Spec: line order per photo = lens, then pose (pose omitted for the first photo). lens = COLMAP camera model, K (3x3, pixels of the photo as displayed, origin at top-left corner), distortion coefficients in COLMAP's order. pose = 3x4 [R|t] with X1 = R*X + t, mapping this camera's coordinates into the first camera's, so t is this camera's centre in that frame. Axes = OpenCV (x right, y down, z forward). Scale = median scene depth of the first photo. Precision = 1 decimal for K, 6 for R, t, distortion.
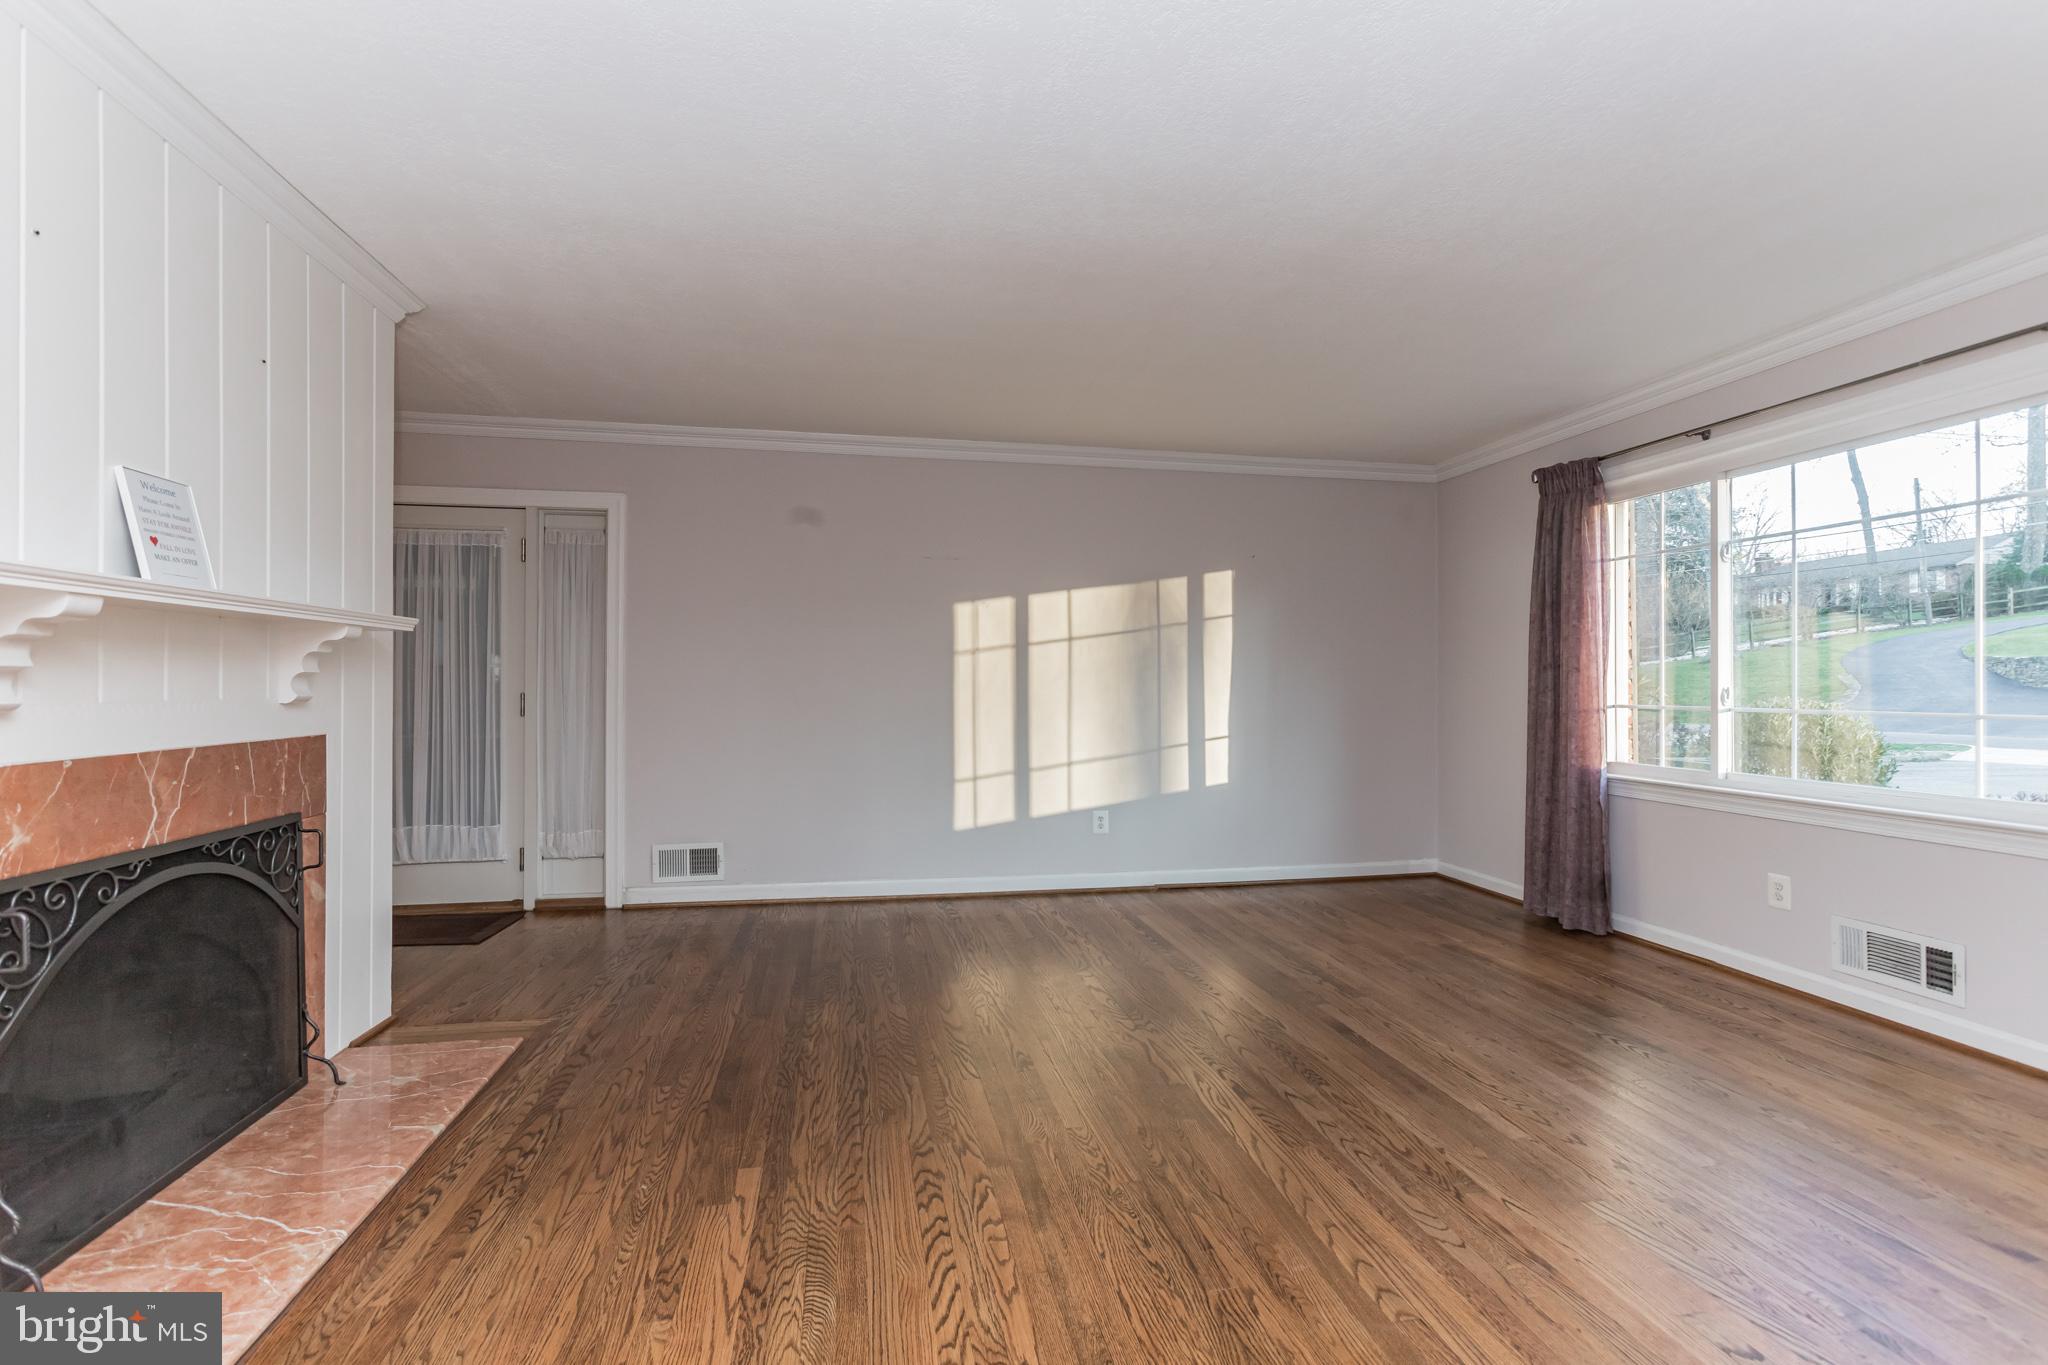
lens RADIAL K [[949.0, 0, 1011.9], [0, 949.0, 690.8], [0, 0, 1]] dist [-0.004344, -0.000442]
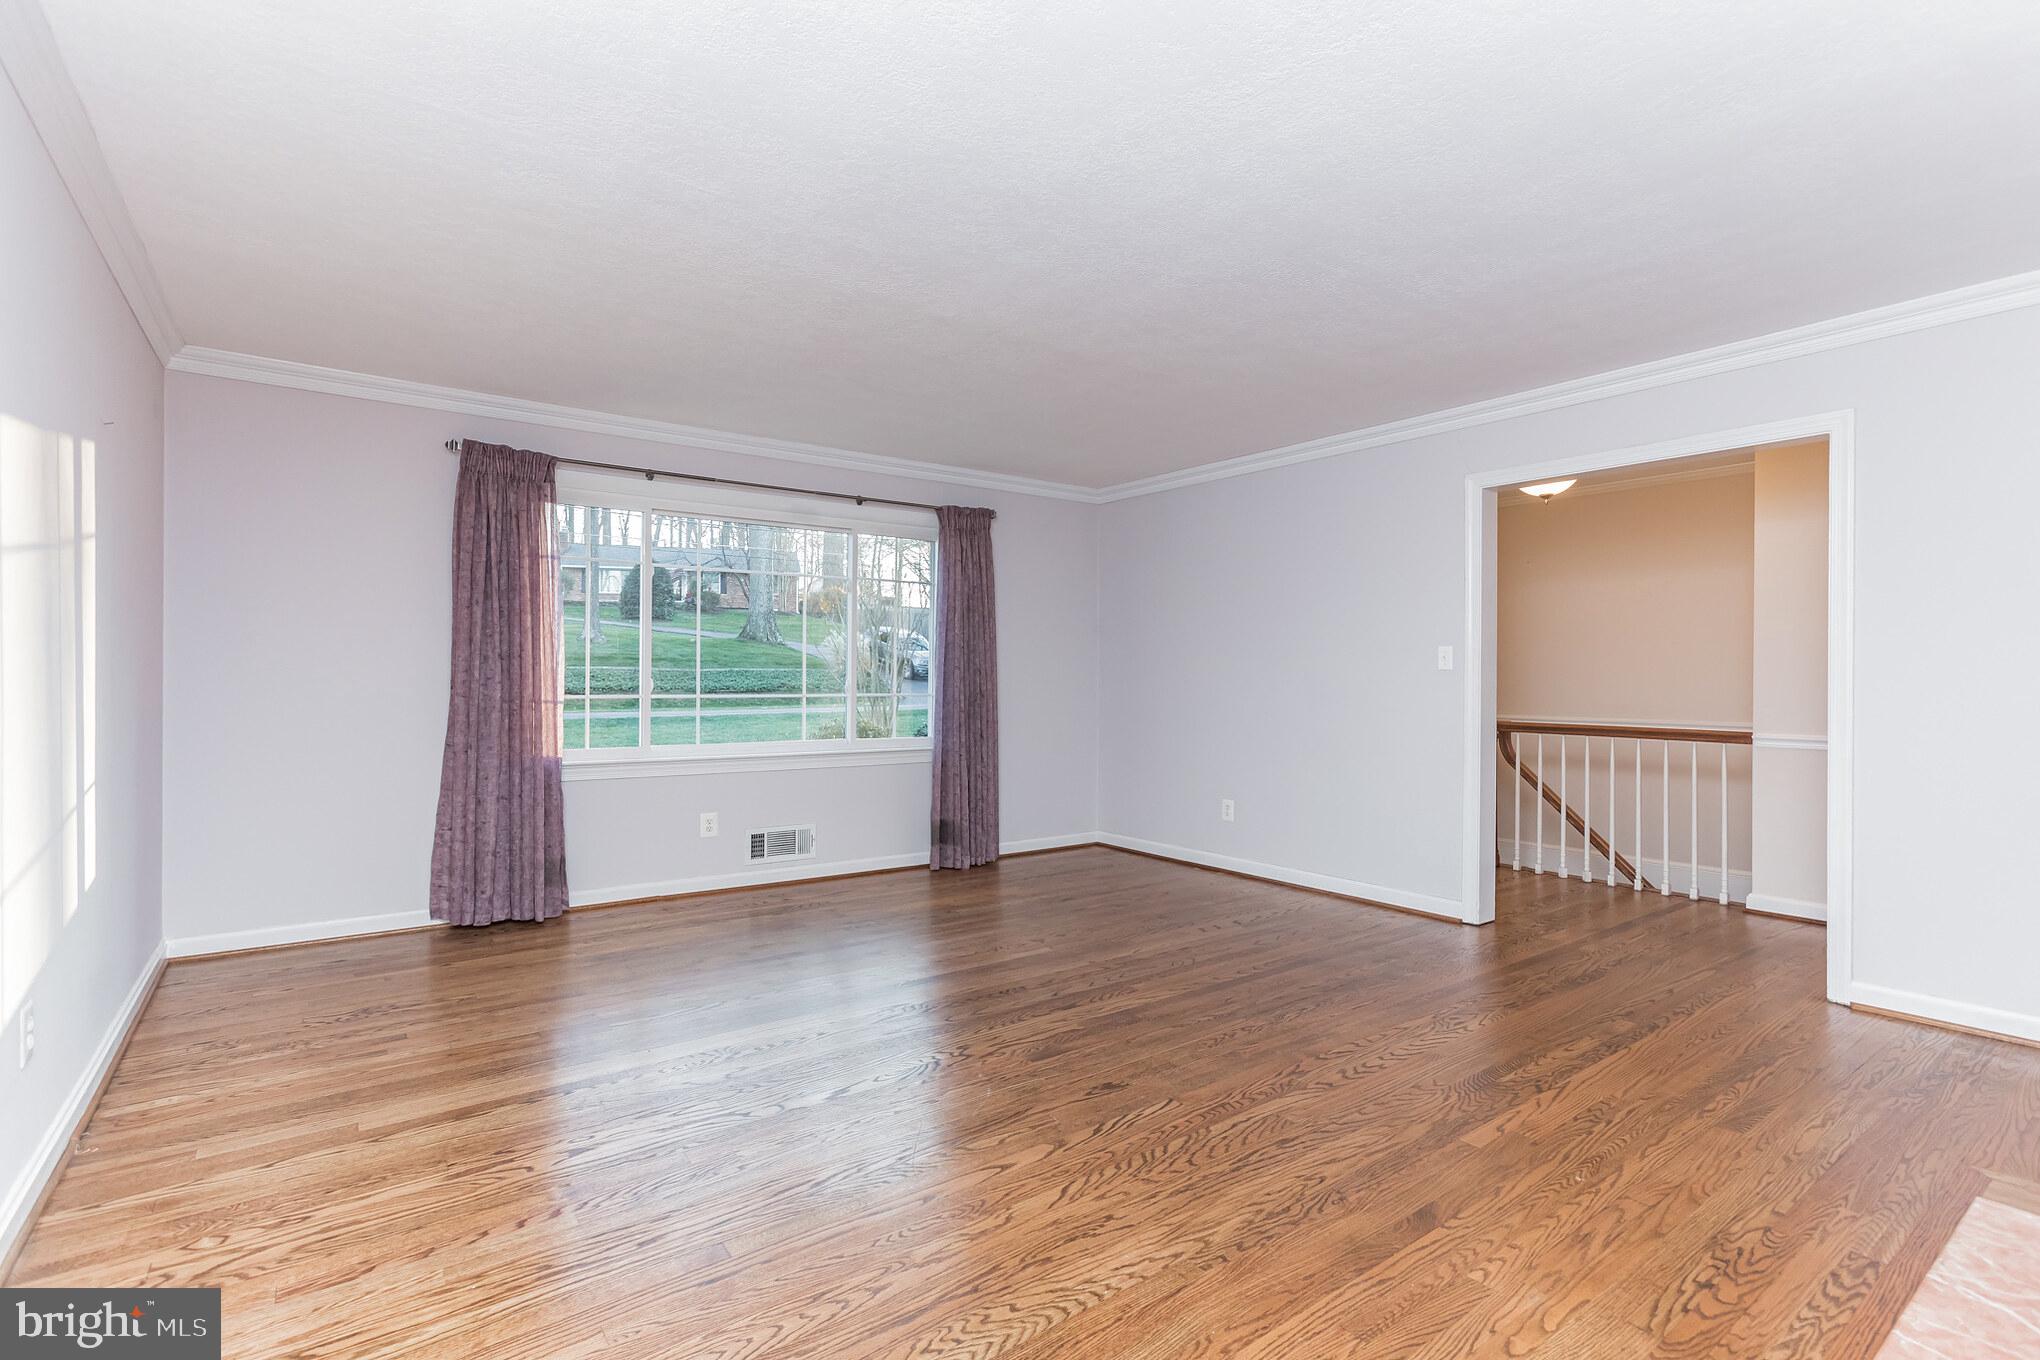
lens RADIAL K [[933.1, 0, 1002.4], [0, 933.1, 675.8], [0, 0, 1]] dist [0.000787, 0.001688]
pose [[-0.434265, 0.000816, 0.900785, -0.910662], [-0.003174, 0.999992, -0.002437, -0.010953], [-0.900780, -0.003917, -0.434259, 1.774144]]
